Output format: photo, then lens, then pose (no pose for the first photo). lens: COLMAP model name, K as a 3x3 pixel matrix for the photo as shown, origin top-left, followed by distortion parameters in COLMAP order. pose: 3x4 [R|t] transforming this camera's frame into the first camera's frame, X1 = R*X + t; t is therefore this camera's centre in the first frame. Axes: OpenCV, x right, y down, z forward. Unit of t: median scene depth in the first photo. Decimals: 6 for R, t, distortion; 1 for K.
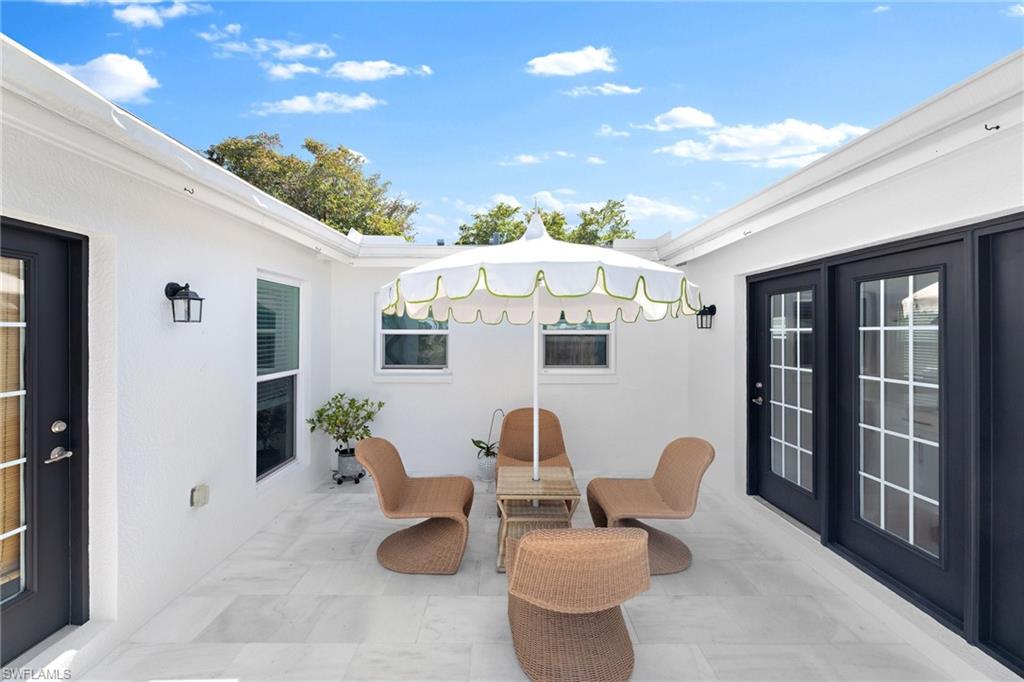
lens RADIAL K [[417.6, 0, 509.6], [0, 417.6, 332.7], [0, 0, 1]] dist [0.013989, -0.000072]
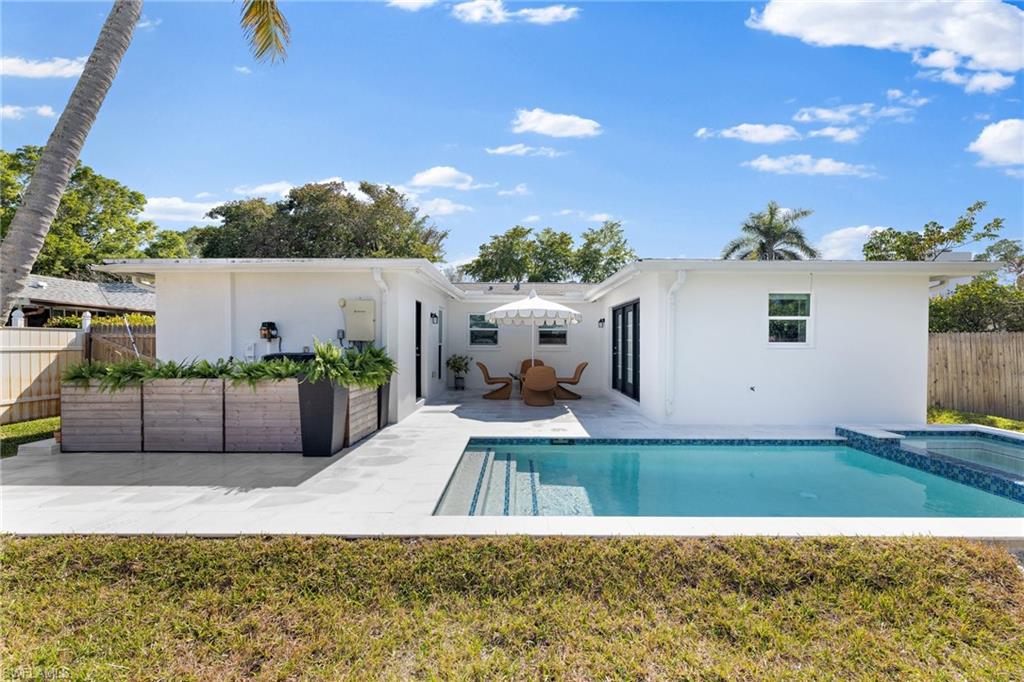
lens RADIAL K [[417.6, 0, 517.2], [0, 417.6, 342.2], [0, 0, 1]] dist [0.013989, -0.000072]
pose [[0.999902, 0.000615, -0.014018, -0.001079], [-0.000517, 0.999976, 0.006969, 0.010332], [0.014022, -0.006961, 0.999877, -0.258887]]
